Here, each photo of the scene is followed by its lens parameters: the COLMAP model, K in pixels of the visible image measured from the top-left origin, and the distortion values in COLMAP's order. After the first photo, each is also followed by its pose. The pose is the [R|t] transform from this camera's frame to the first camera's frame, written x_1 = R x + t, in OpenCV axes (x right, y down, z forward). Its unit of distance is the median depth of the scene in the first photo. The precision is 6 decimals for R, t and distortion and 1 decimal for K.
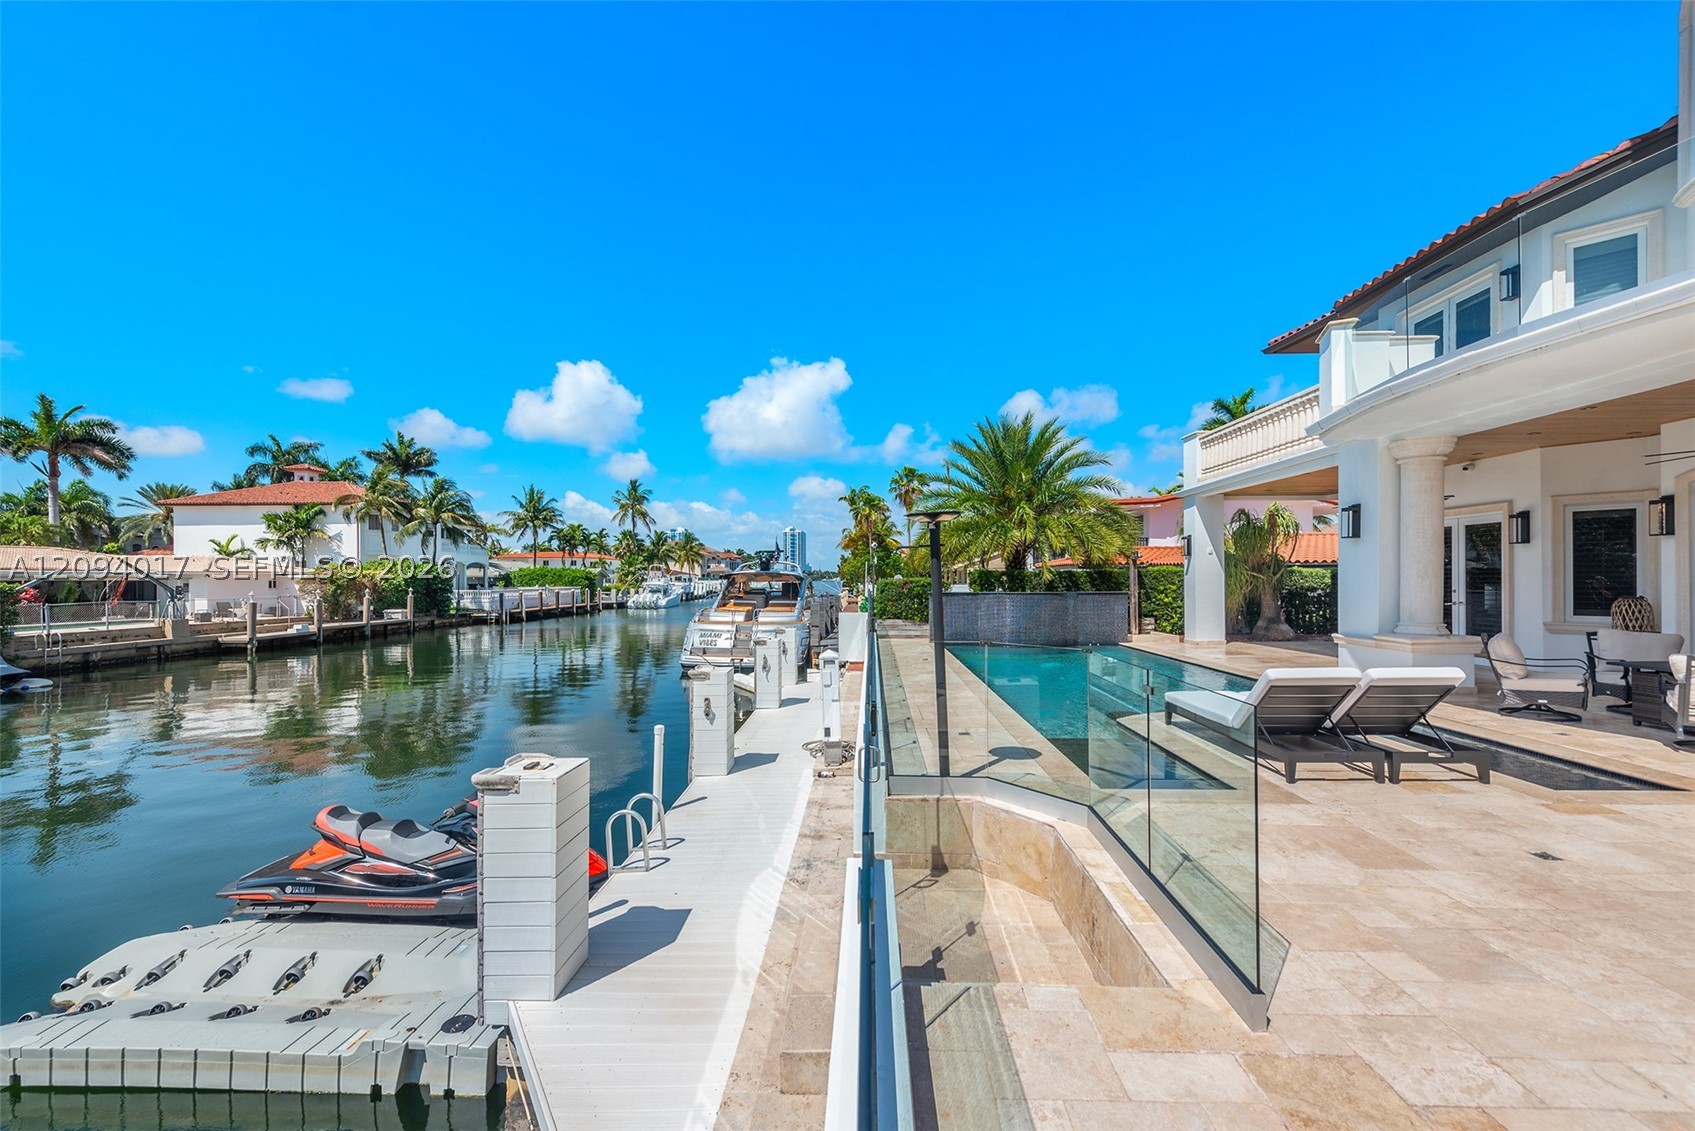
lens RADIAL K [[669.3, 0, 854.3], [0, 669.3, 578.1], [0, 0, 1]] dist [0.008817, -0.002286]
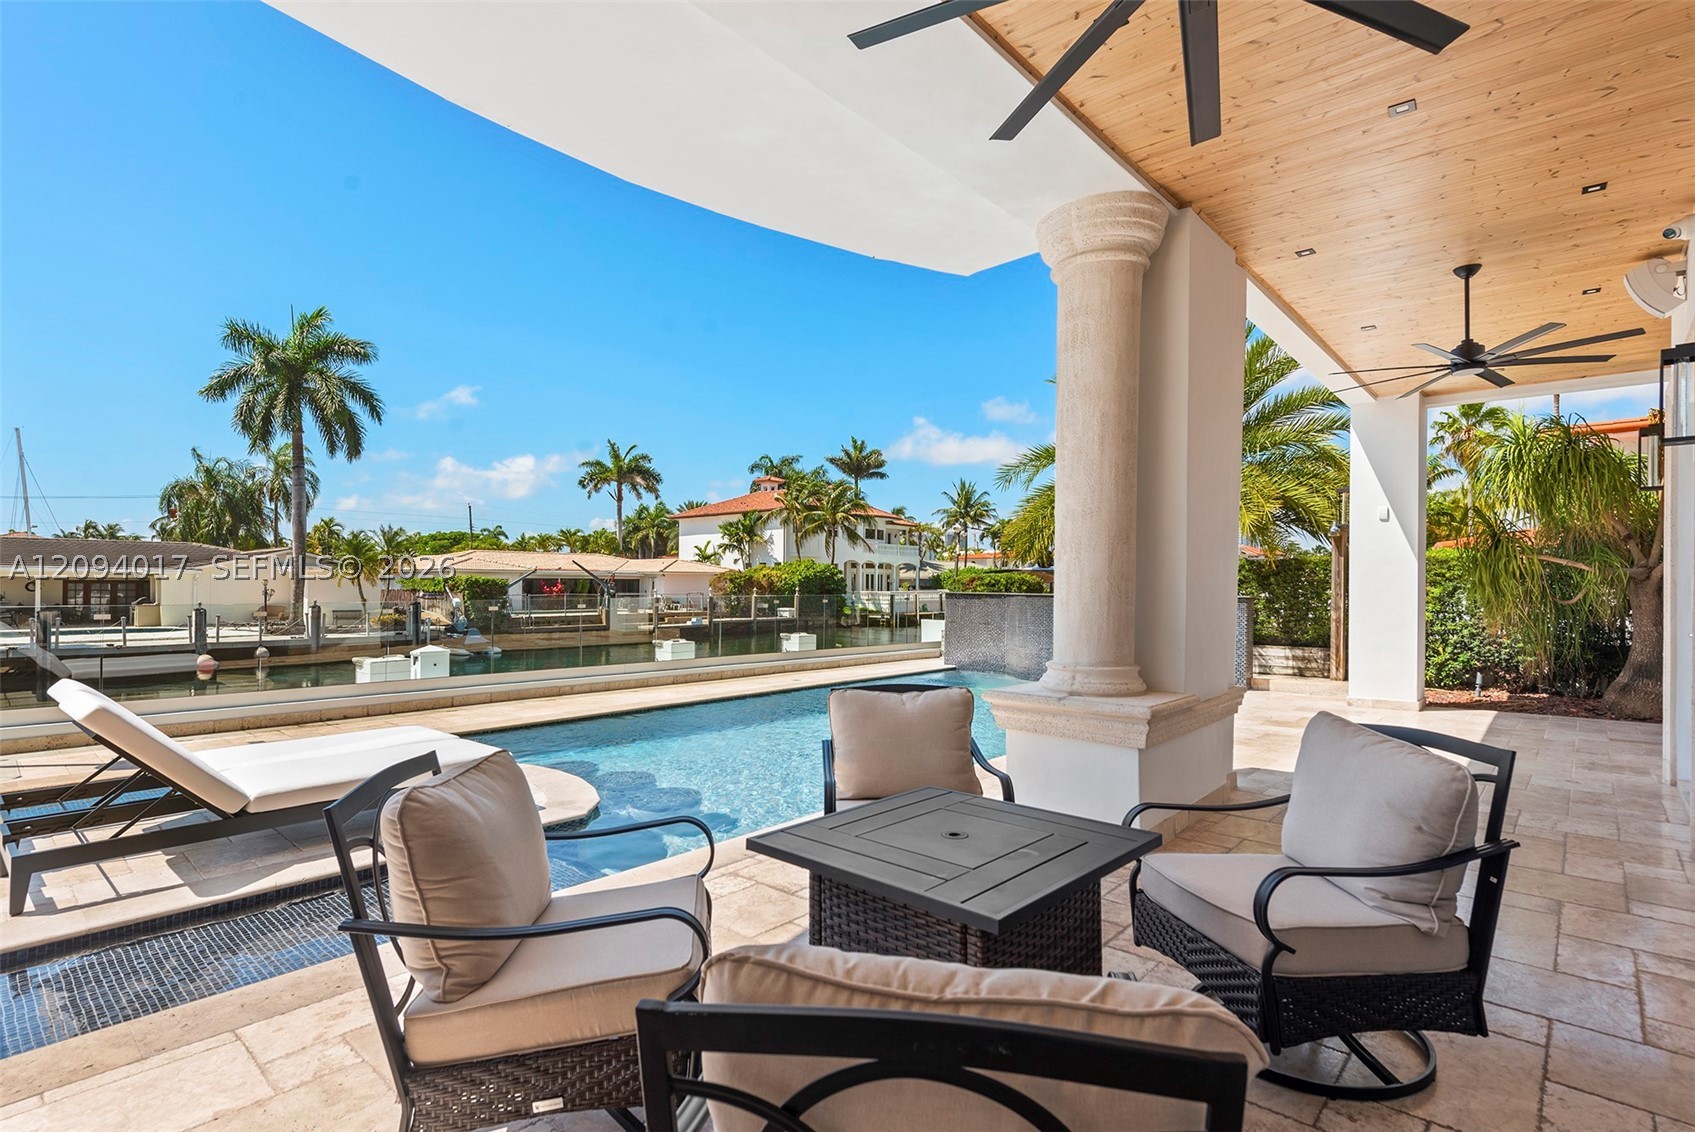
lens RADIAL K [[804.4, 0, 852.2], [0, 804.4, 580.2], [0, 0, 1]] dist [0.010104, -0.002531]
pose [[0.767747, 0.004057, -0.640741, 0.169690], [-0.005569, 0.999984, -0.000341, 0.002935], [0.640729, 0.003831, 0.767757, 0.084903]]
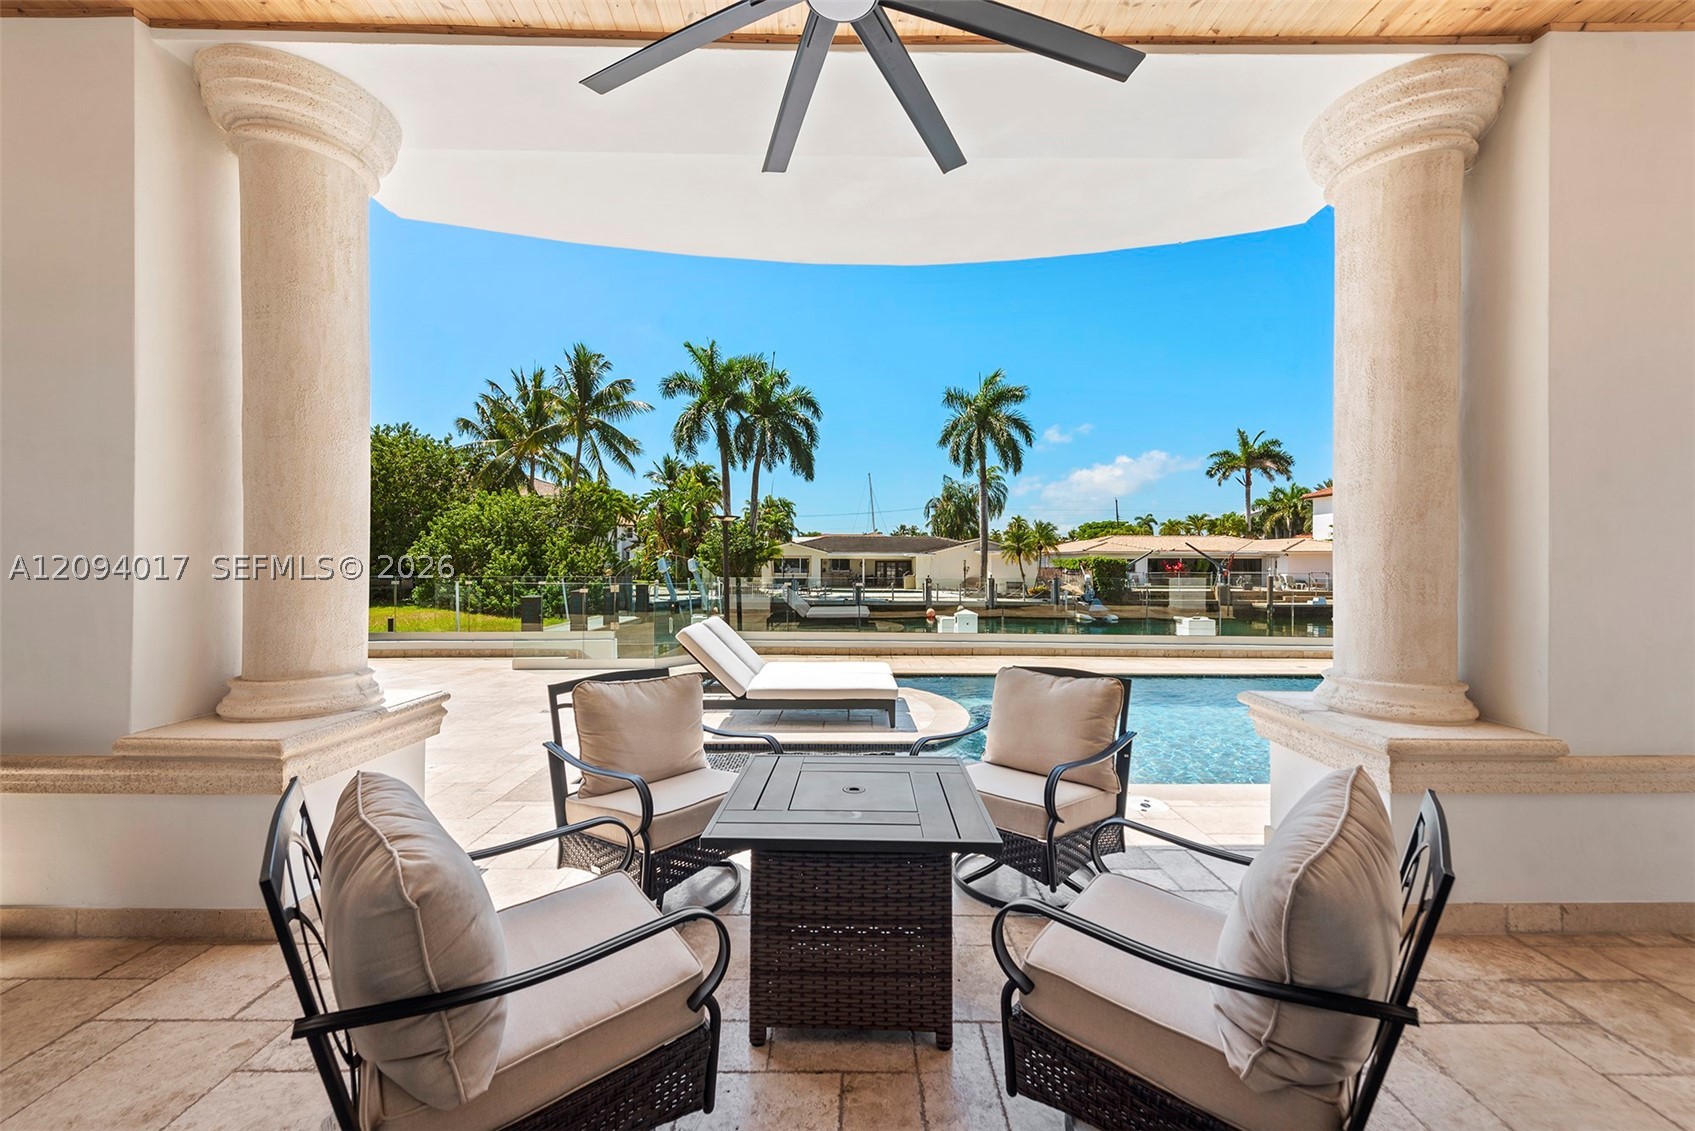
lens RADIAL K [[669.3, 0, 855.0], [0, 669.3, 559.0], [0, 0, 1]] dist [0.008817, -0.002286]
pose [[0.040582, 0.002066, -0.999174, 0.187834], [-0.000838, 0.999998, 0.002033, 0.001799], [0.999176, 0.000754, 0.040583, 0.117679]]
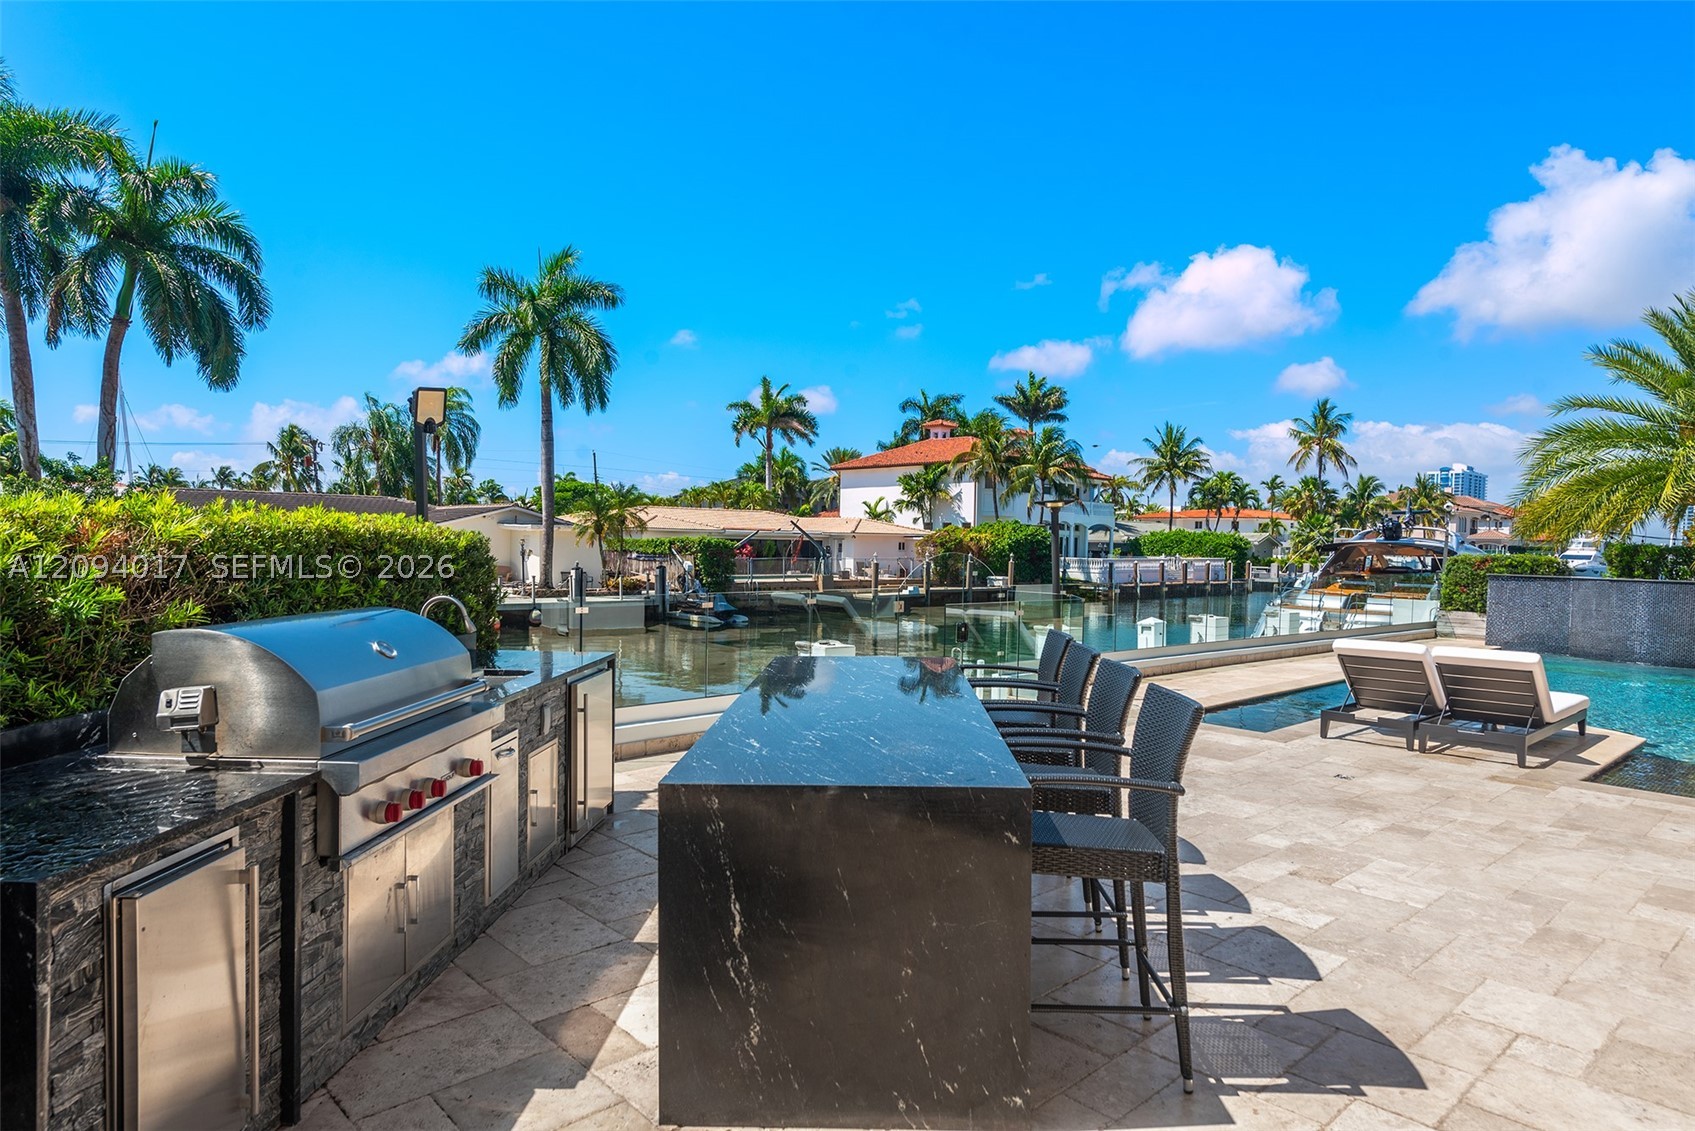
lens RADIAL K [[980.3, 0, 852.2], [0, 980.3, 580.9], [0, 0, 1]] dist [0.013584, -0.009764]
pose [[0.696526, 0.045133, -0.716111, 0.115247], [-0.019704, 0.998847, 0.043787, -0.001178], [0.717261, -0.016389, 0.696612, -0.063653]]
